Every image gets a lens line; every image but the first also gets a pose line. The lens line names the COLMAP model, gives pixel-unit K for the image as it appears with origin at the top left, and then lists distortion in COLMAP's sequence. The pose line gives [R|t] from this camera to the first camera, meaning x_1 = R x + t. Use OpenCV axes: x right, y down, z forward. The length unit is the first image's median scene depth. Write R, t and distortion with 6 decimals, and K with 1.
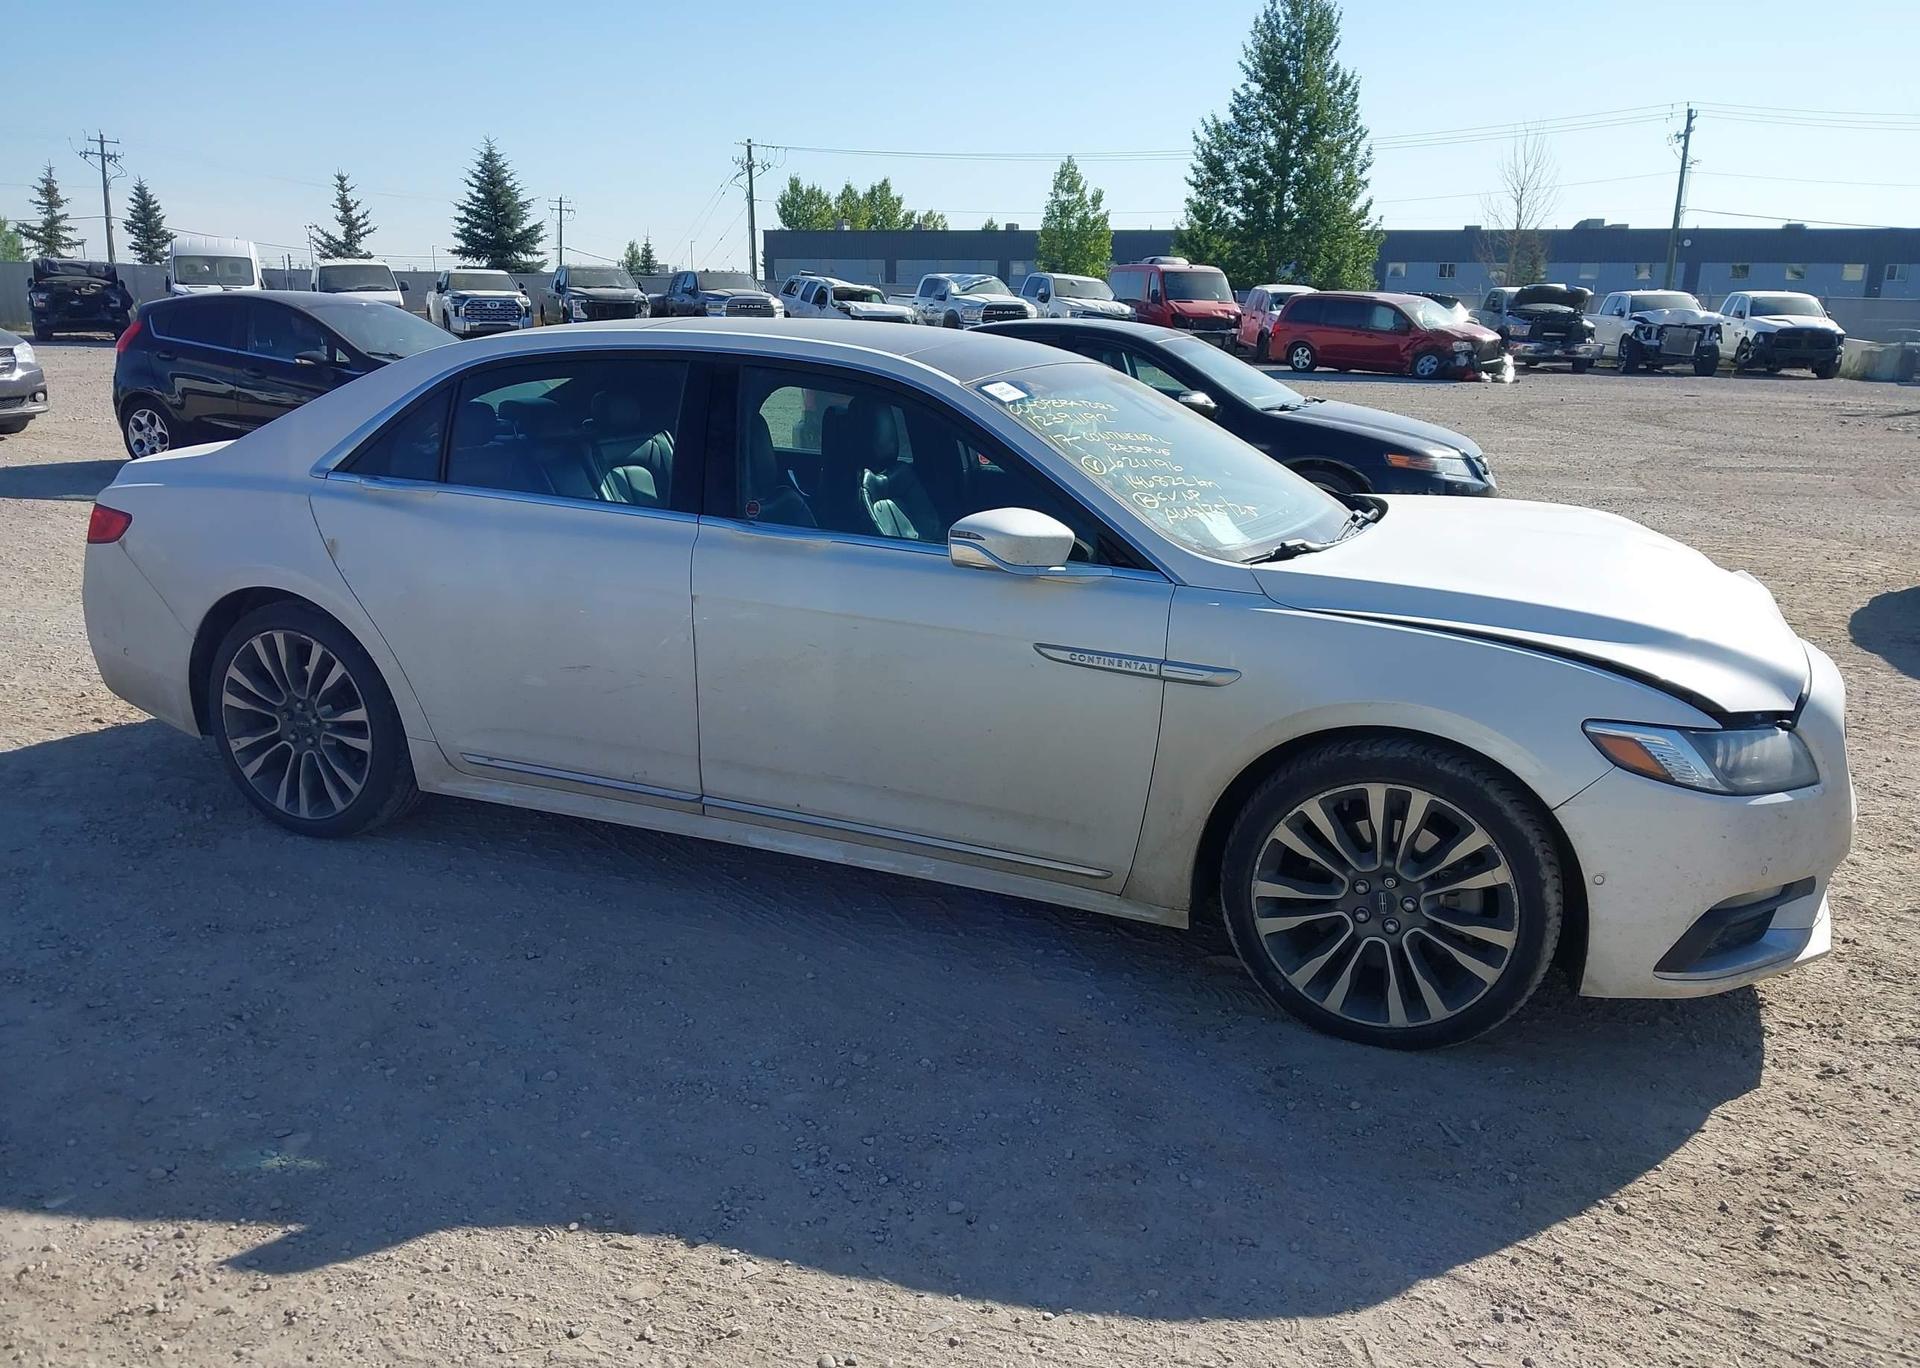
lens RADIAL K [[1521.4, 0, 959.4], [0, 1521.4, 675.8], [0, 0, 1]] dist [0.019539, -0.022160]
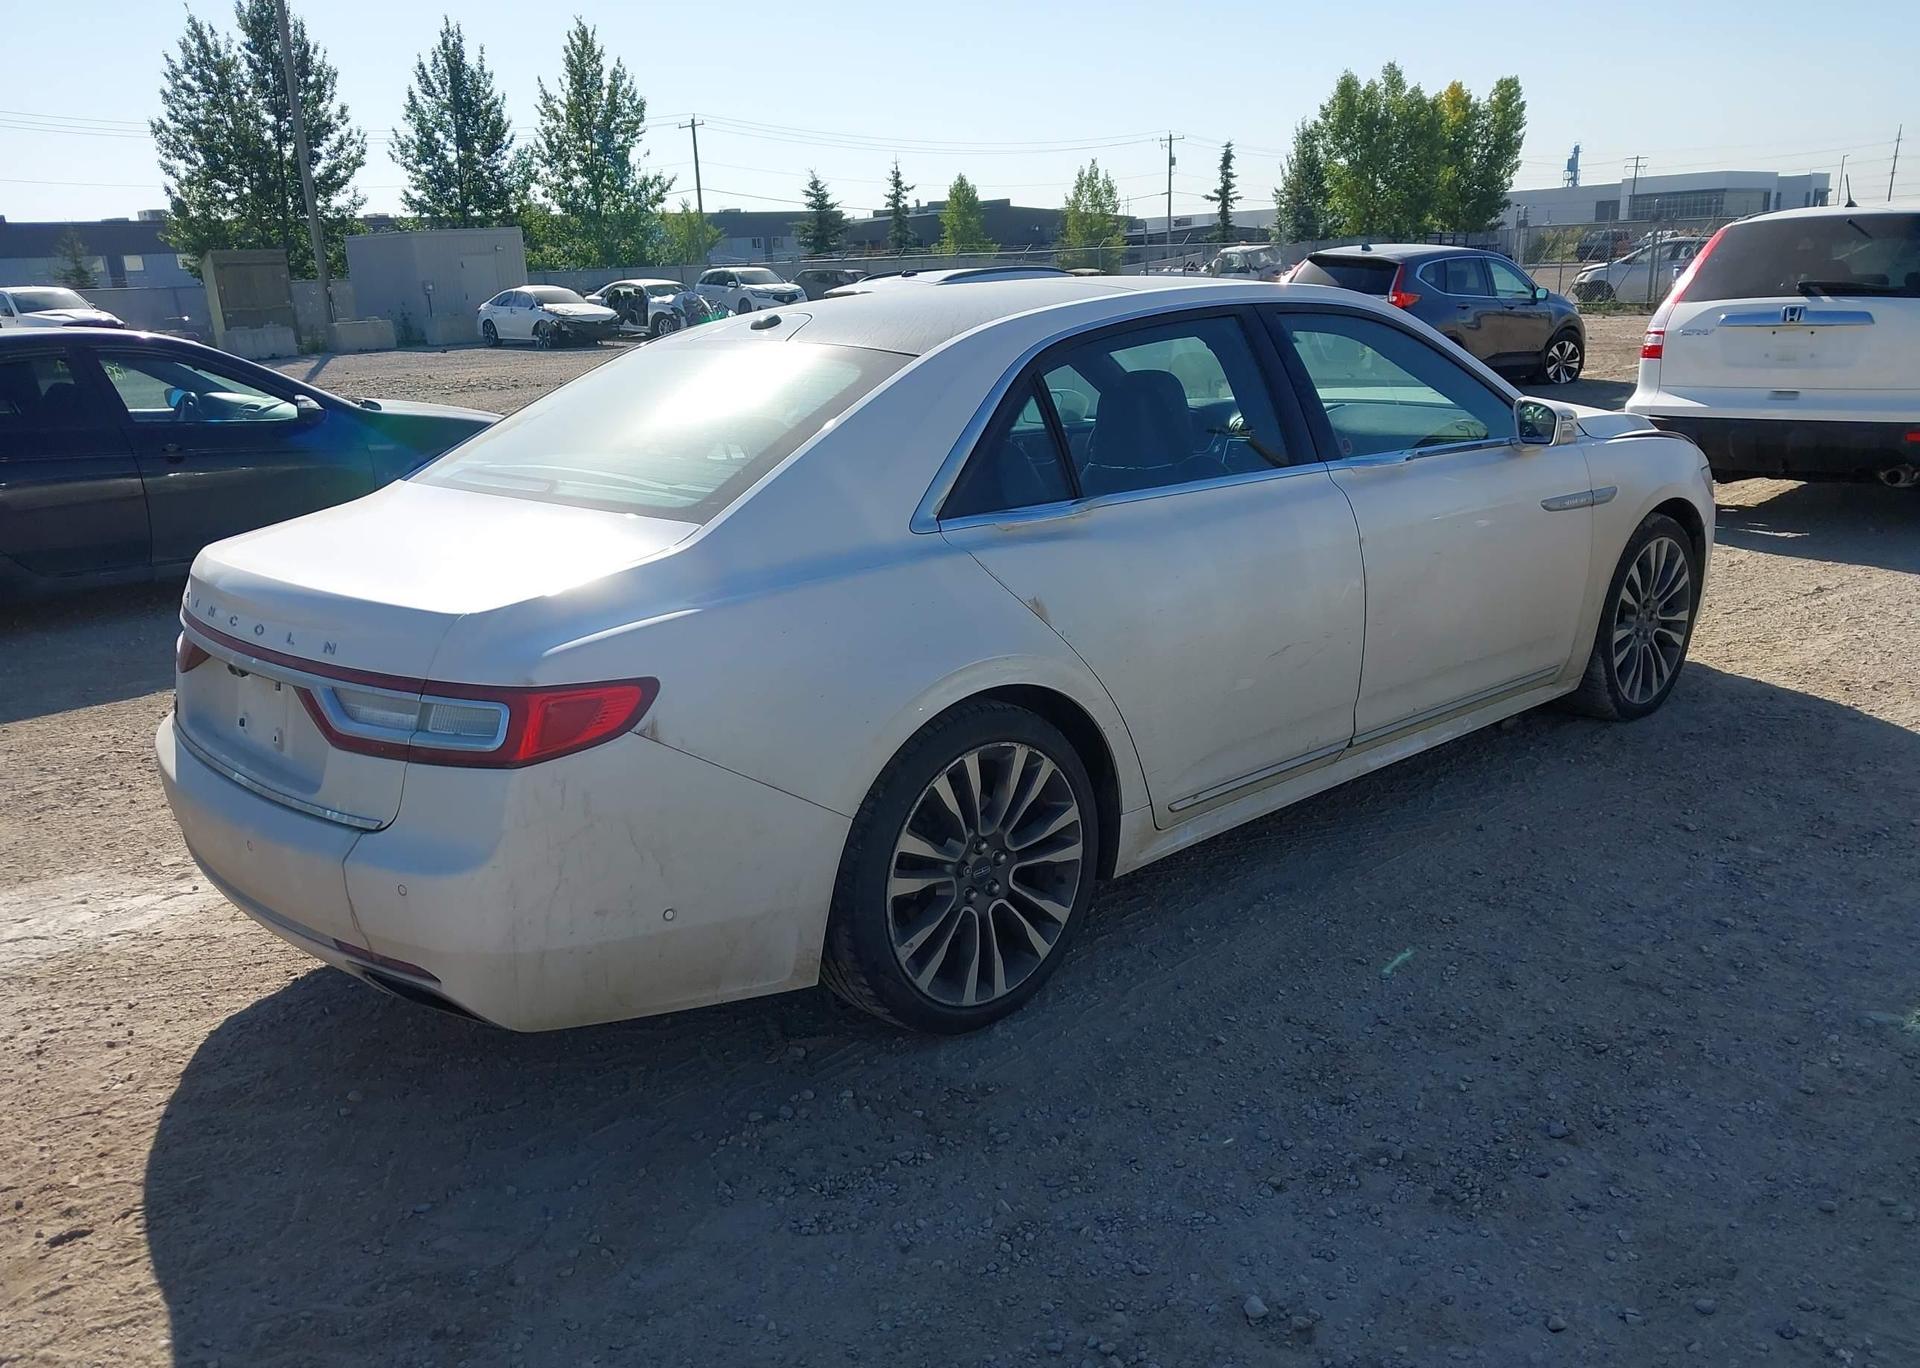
lens RADIAL K [[1521.4, 0, 958.0], [0, 1521.4, 700.8], [0, 0, 1]] dist [0.019539, -0.022160]
pose [[0.430802, -0.280964, 0.857595, -1.052989], [0.266364, 0.947550, 0.176631, -0.178604], [-0.862241, 0.152339, 0.483045, 0.668431]]
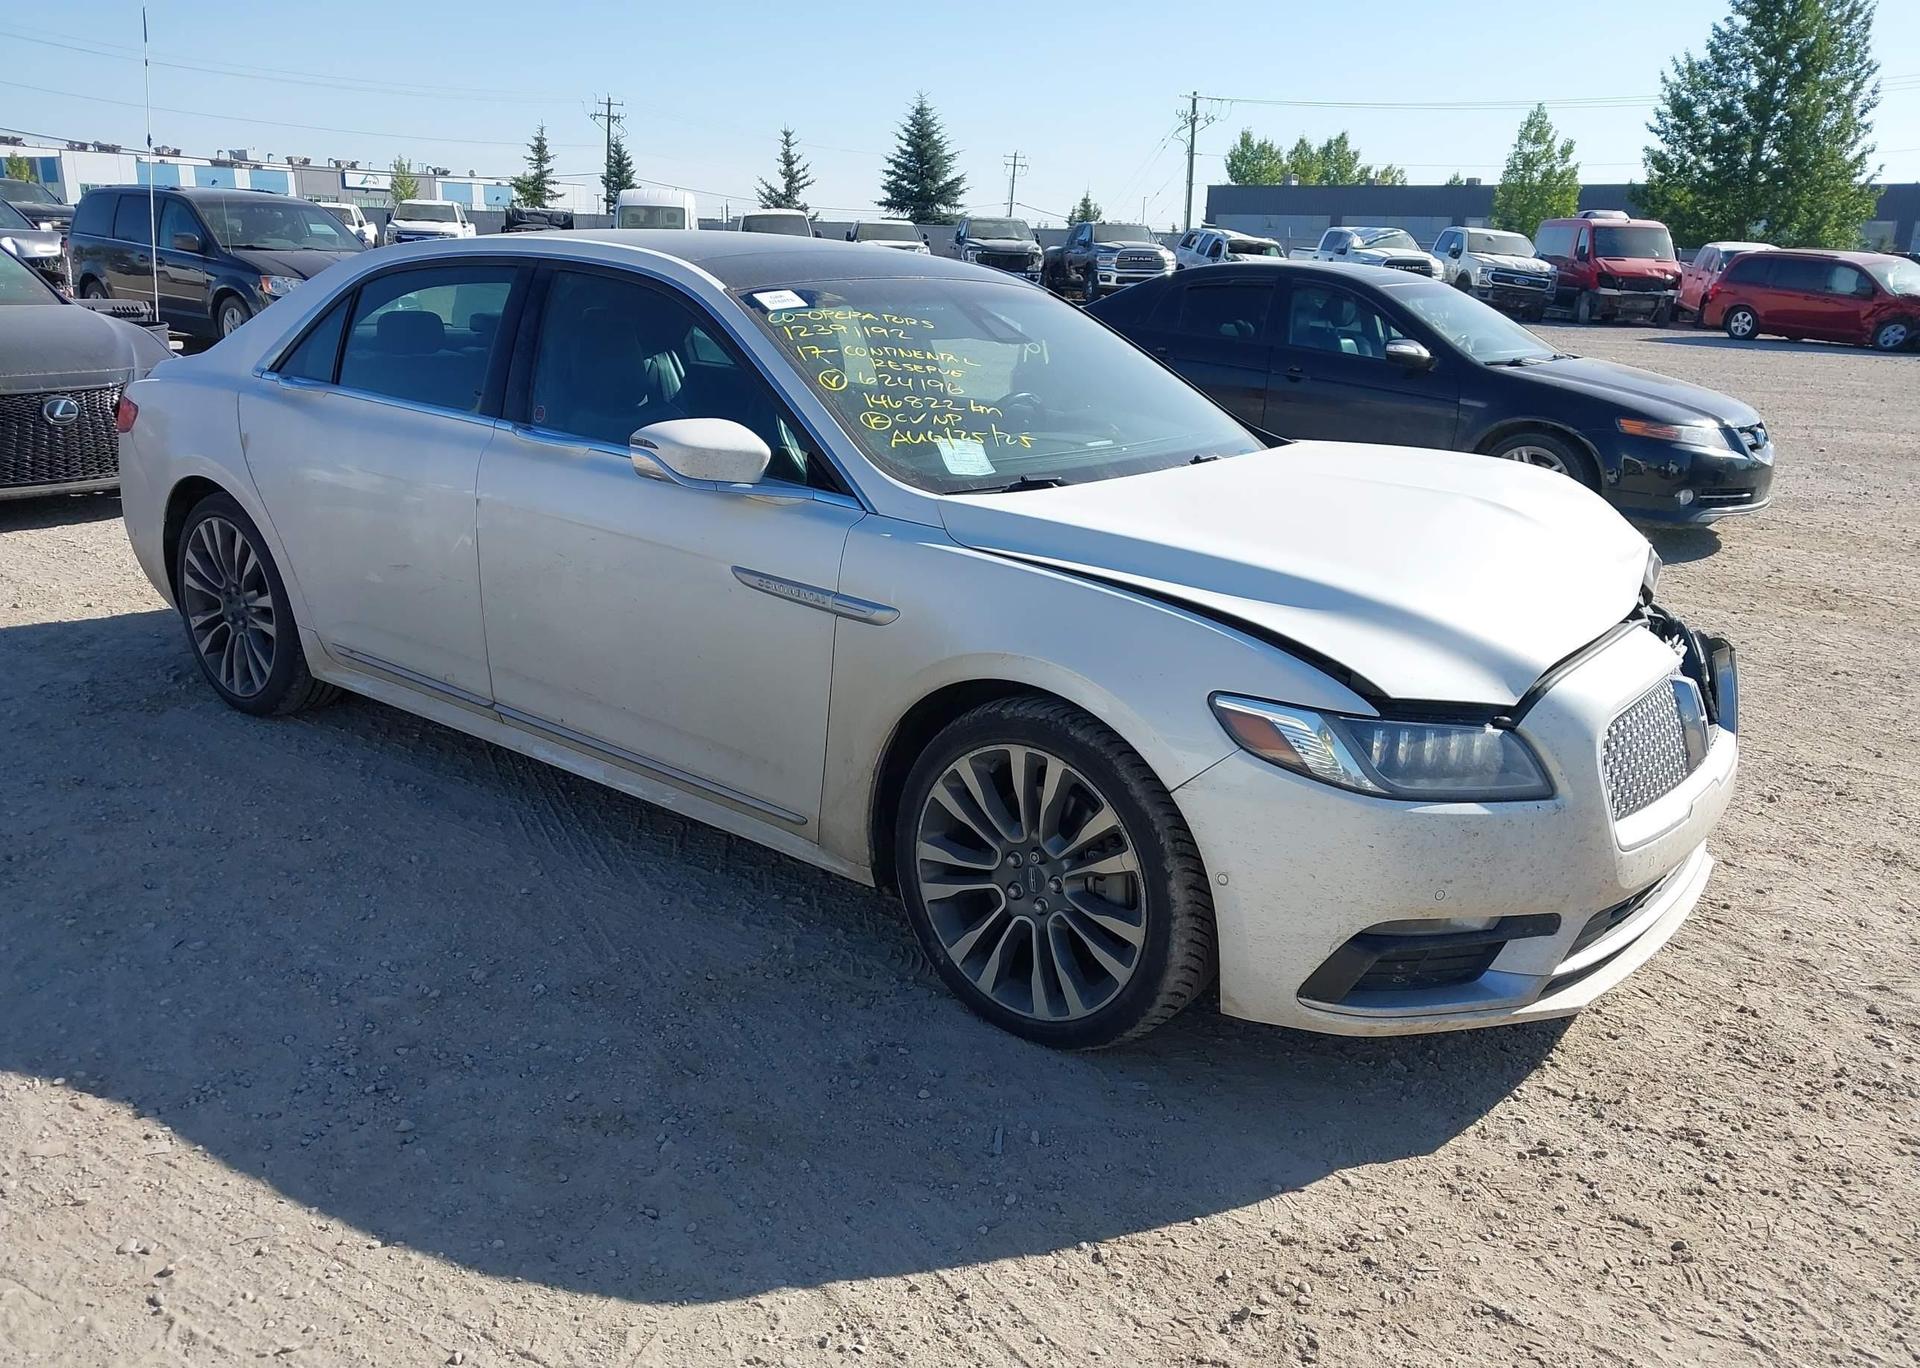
lens RADIAL K [[1521.4, 0, 972.9], [0, 1521.4, 684.6], [0, 0, 1]] dist [0.019539, -0.022160]
pose [[0.960165, 0.087200, -0.265479, 0.364838], [-0.078993, 0.996013, 0.041459, 0.000620], [0.268036, -0.018837, 0.963225, 0.106438]]
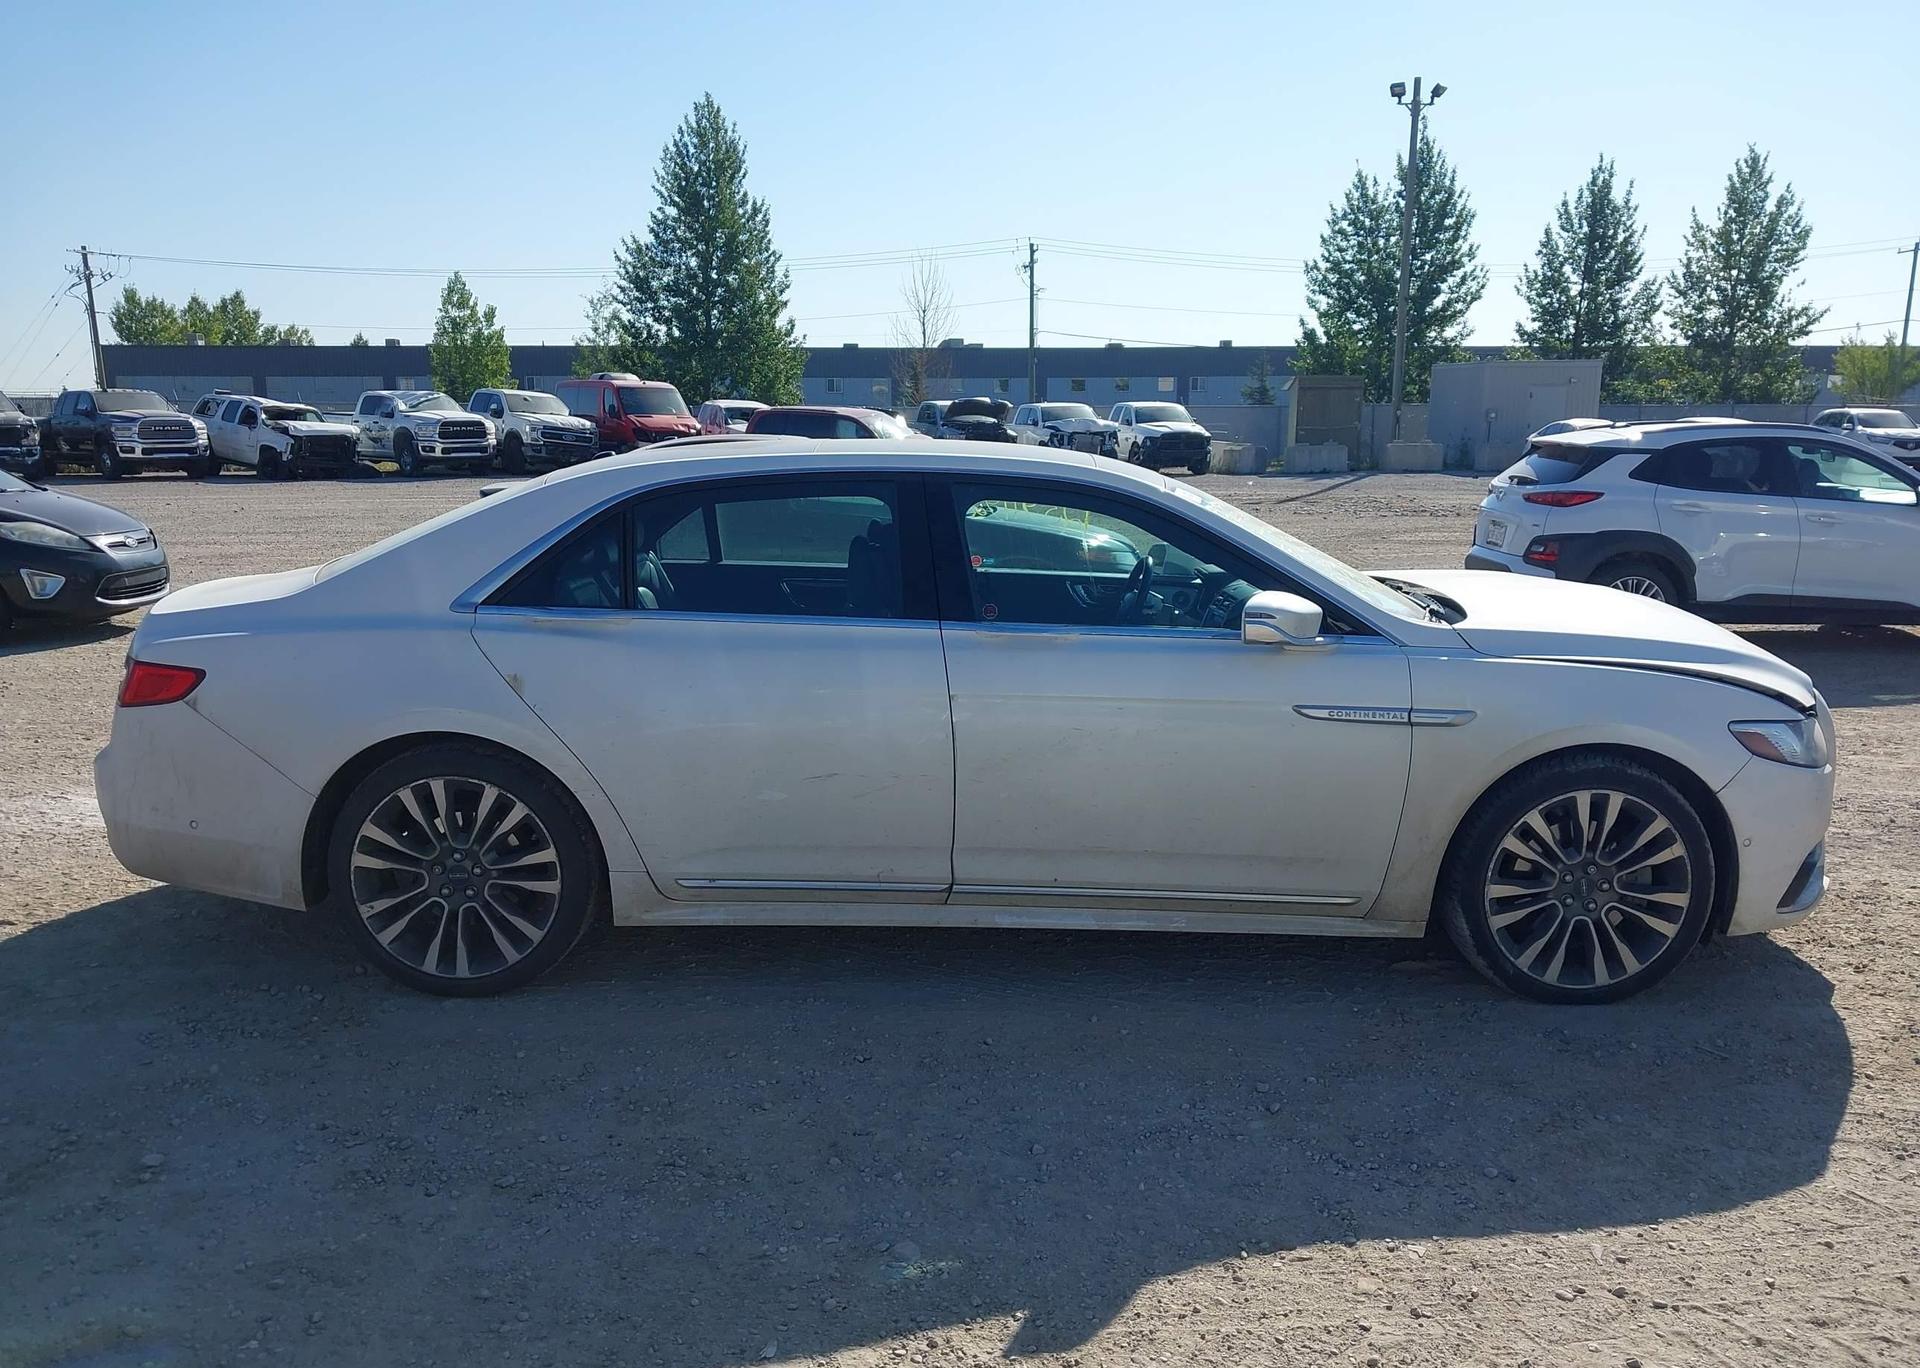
lens RADIAL K [[1521.4, 0, 950.6], [0, 1521.4, 687.5], [0, 0, 1]] dist [0.019539, -0.022160]
pose [[0.922671, -0.082112, 0.376744, -0.507107], [0.106151, 0.993400, -0.043457, -0.010497], [-0.370689, 0.080089, 0.925297, 0.021555]]
